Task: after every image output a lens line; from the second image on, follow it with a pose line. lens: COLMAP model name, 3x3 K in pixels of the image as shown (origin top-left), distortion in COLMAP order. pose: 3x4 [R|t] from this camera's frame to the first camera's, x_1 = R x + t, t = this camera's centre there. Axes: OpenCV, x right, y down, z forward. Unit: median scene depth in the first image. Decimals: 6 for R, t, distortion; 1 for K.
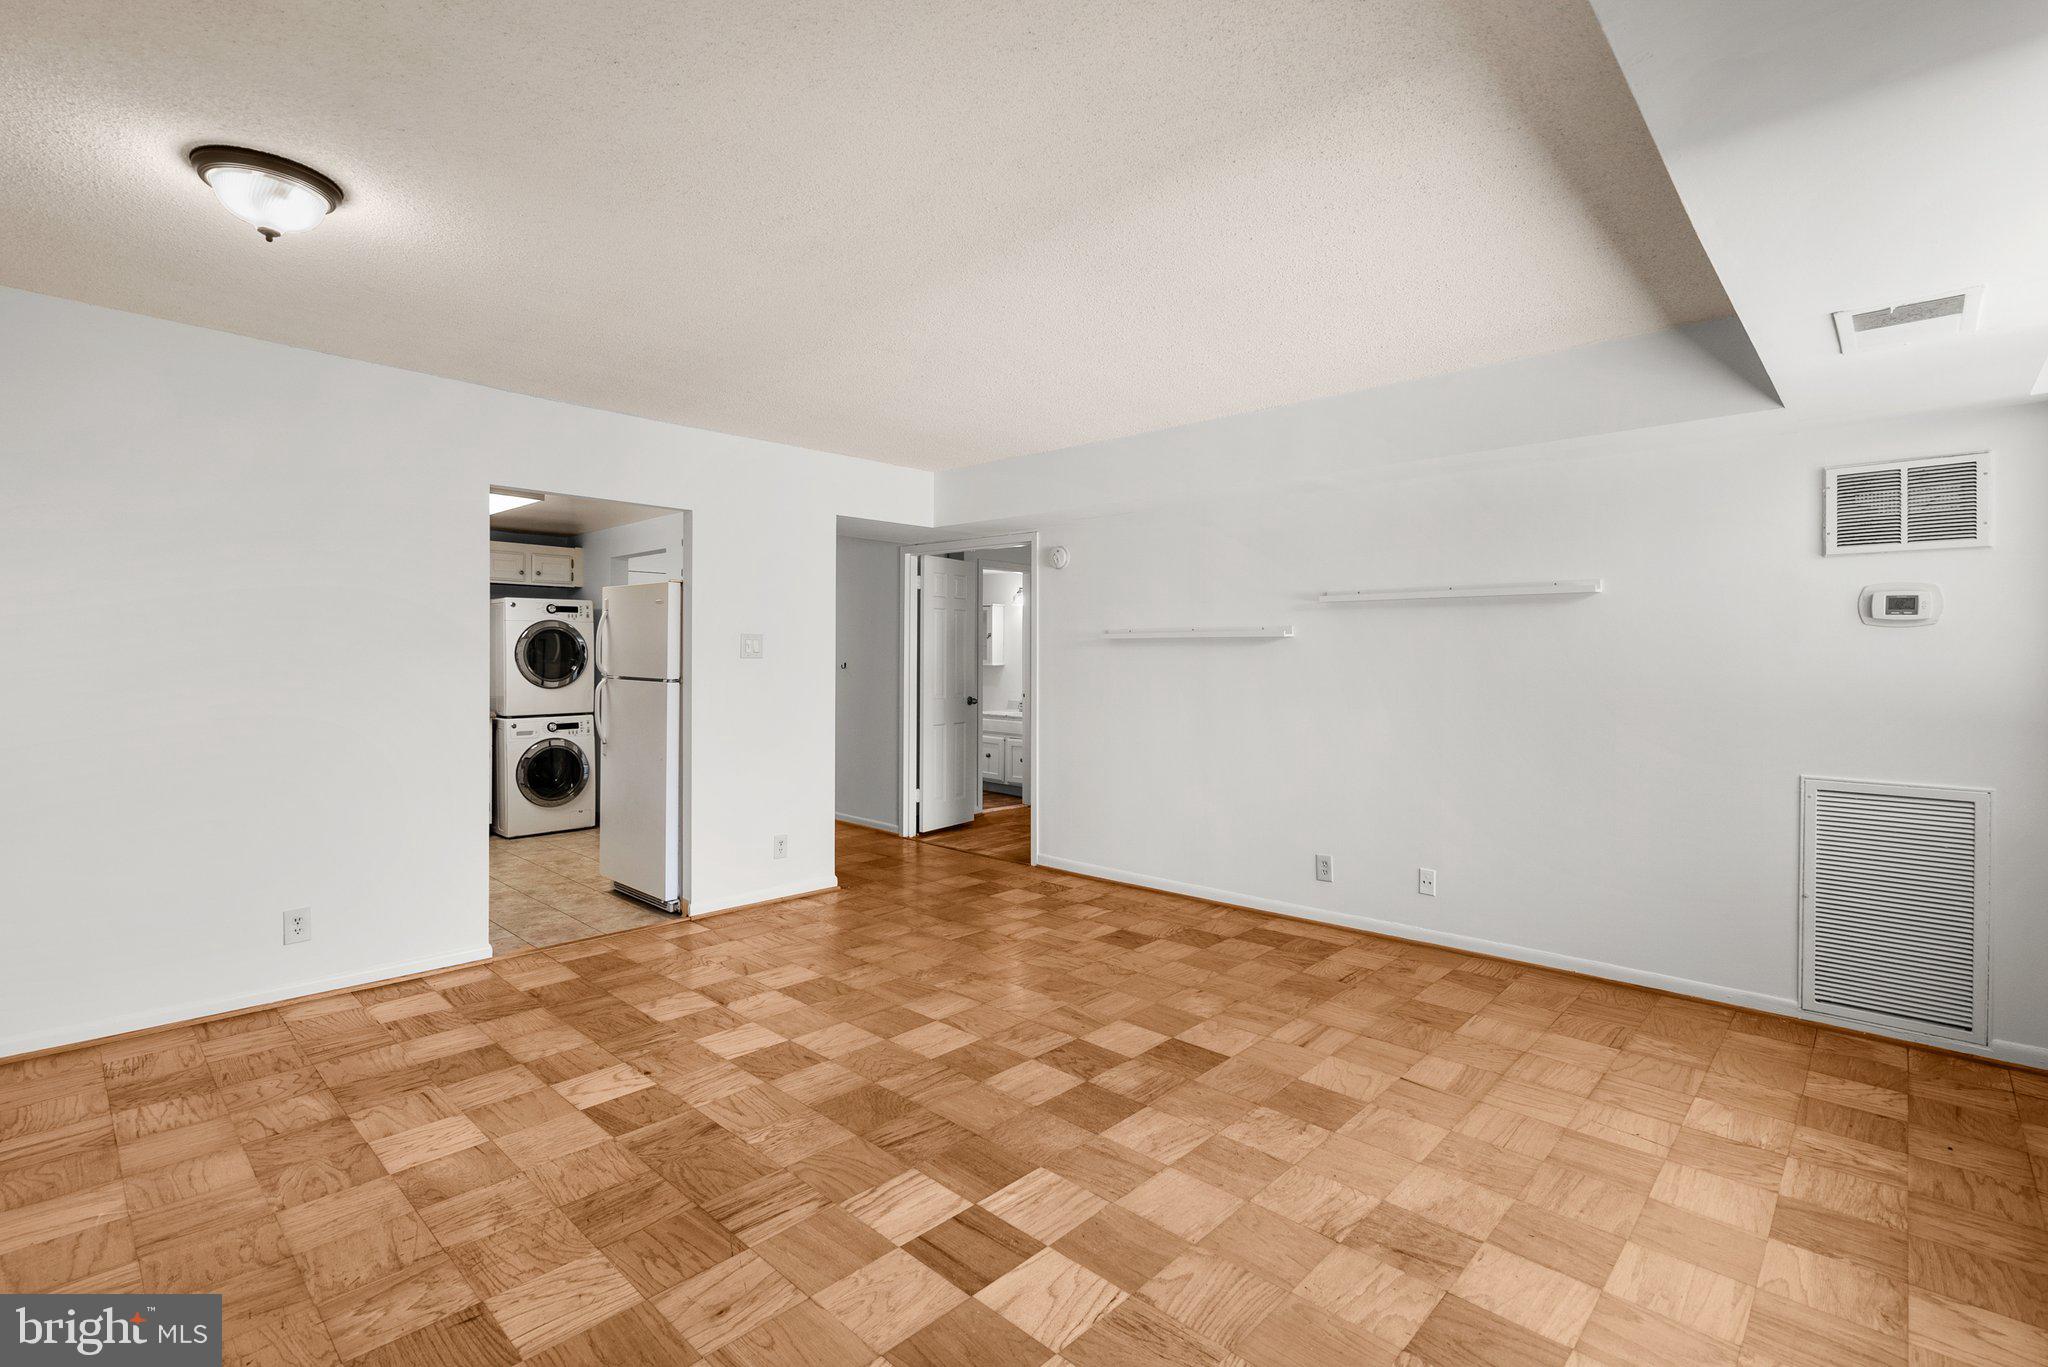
lens RADIAL K [[932.9, 0, 1030.7], [0, 932.9, 667.9], [0, 0, 1]] dist [-0.003026, 0.000159]
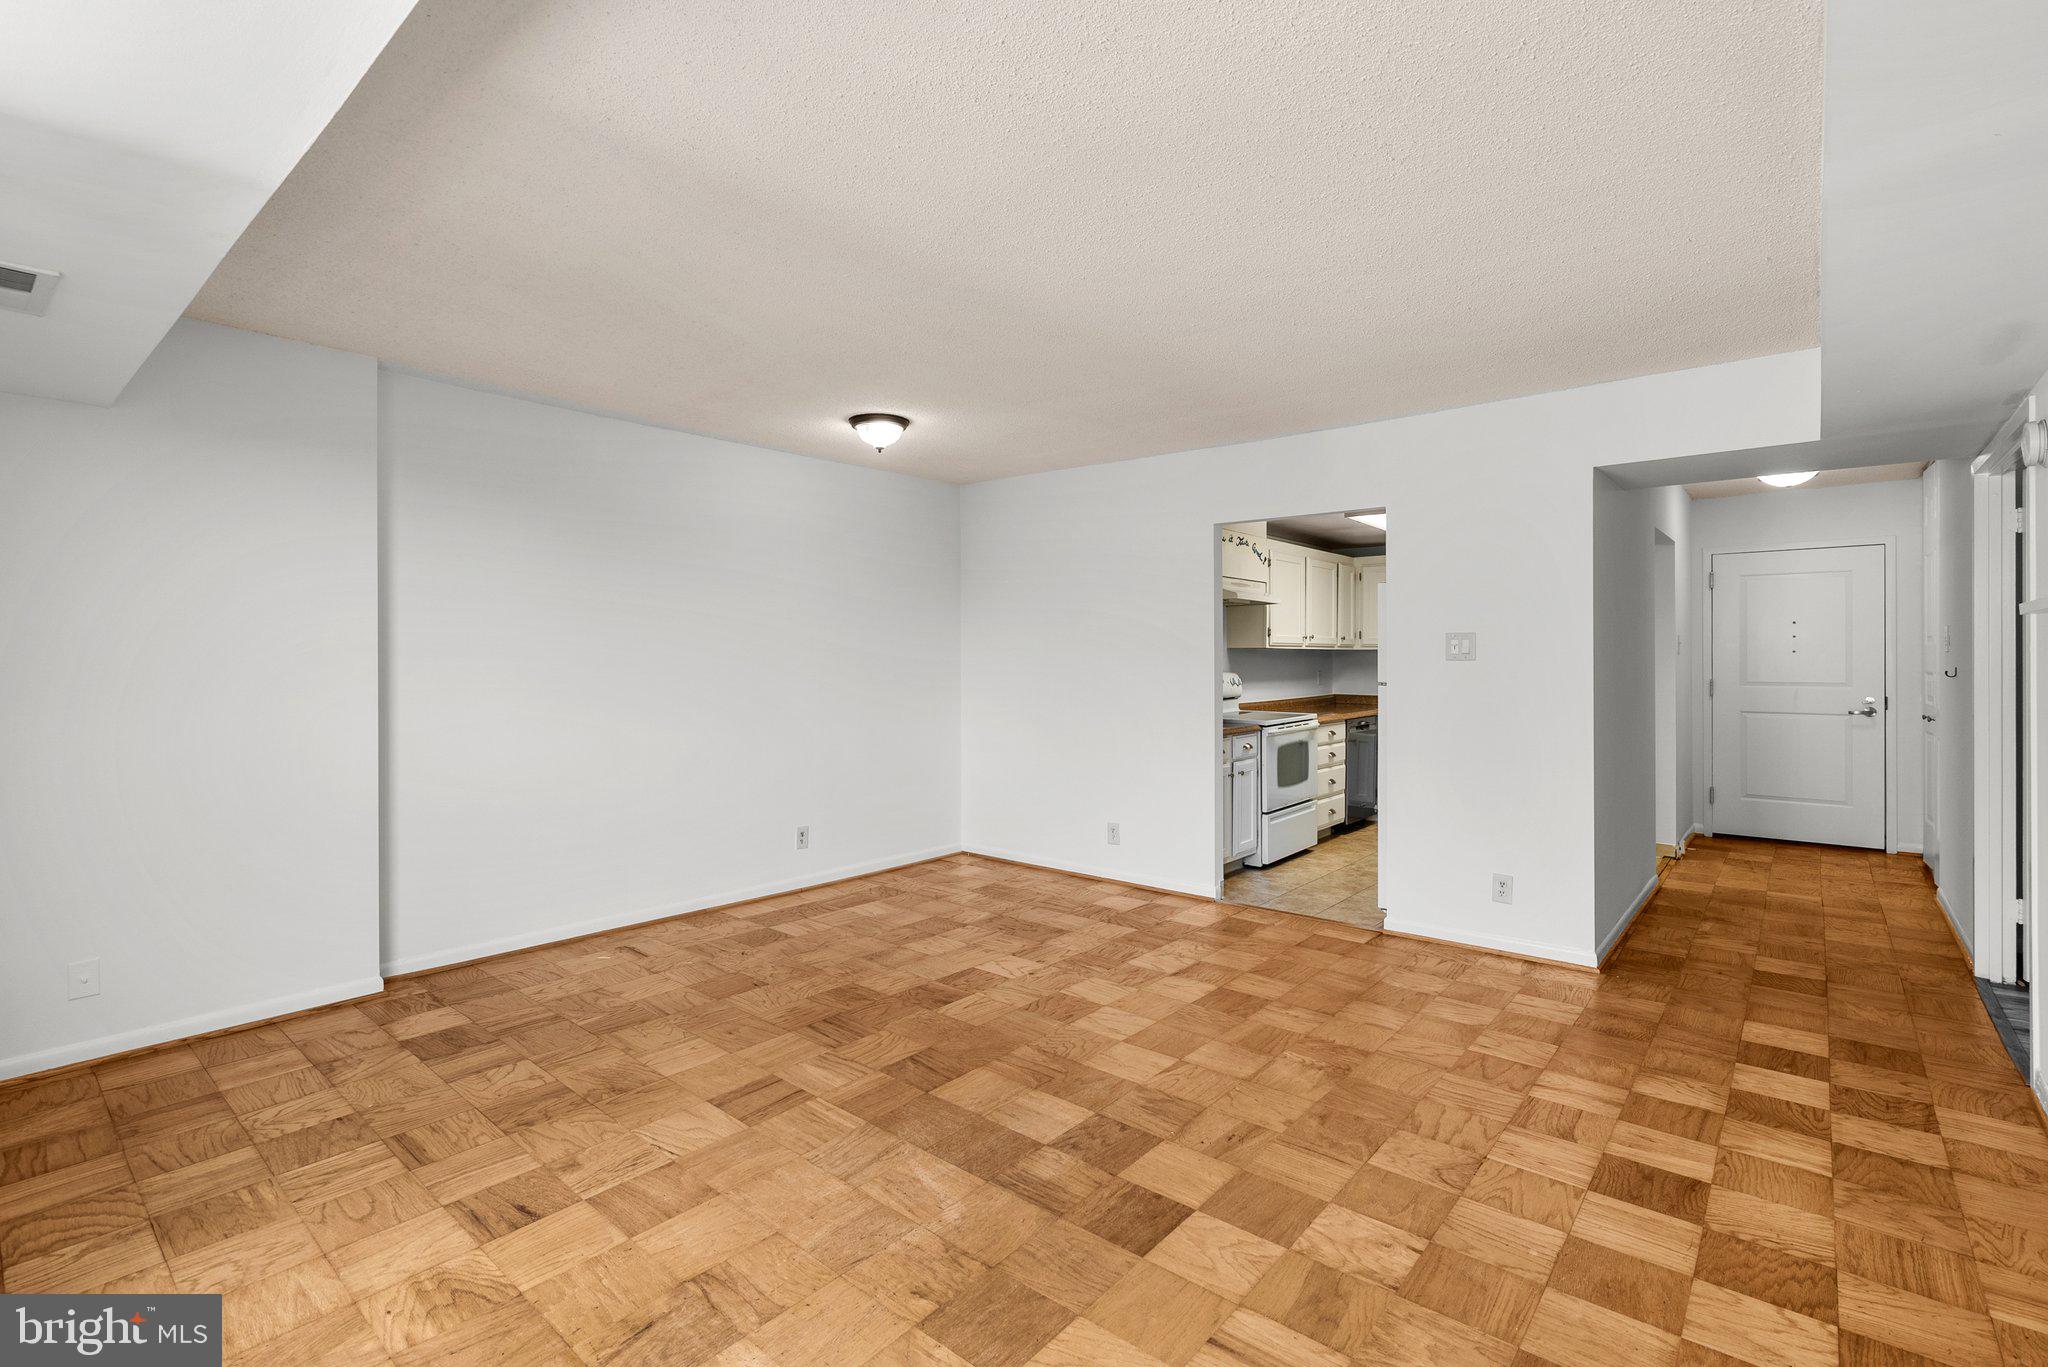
lens RADIAL K [[932.9, 0, 1030.7], [0, 932.9, 674.3], [0, 0, 1]] dist [-0.003026, 0.000159]
pose [[0.054033, 0.007619, -0.998510, 0.834856], [-0.010051, 0.999924, 0.007086, 0.000434], [0.998489, 0.009653, 0.054106, 0.848443]]
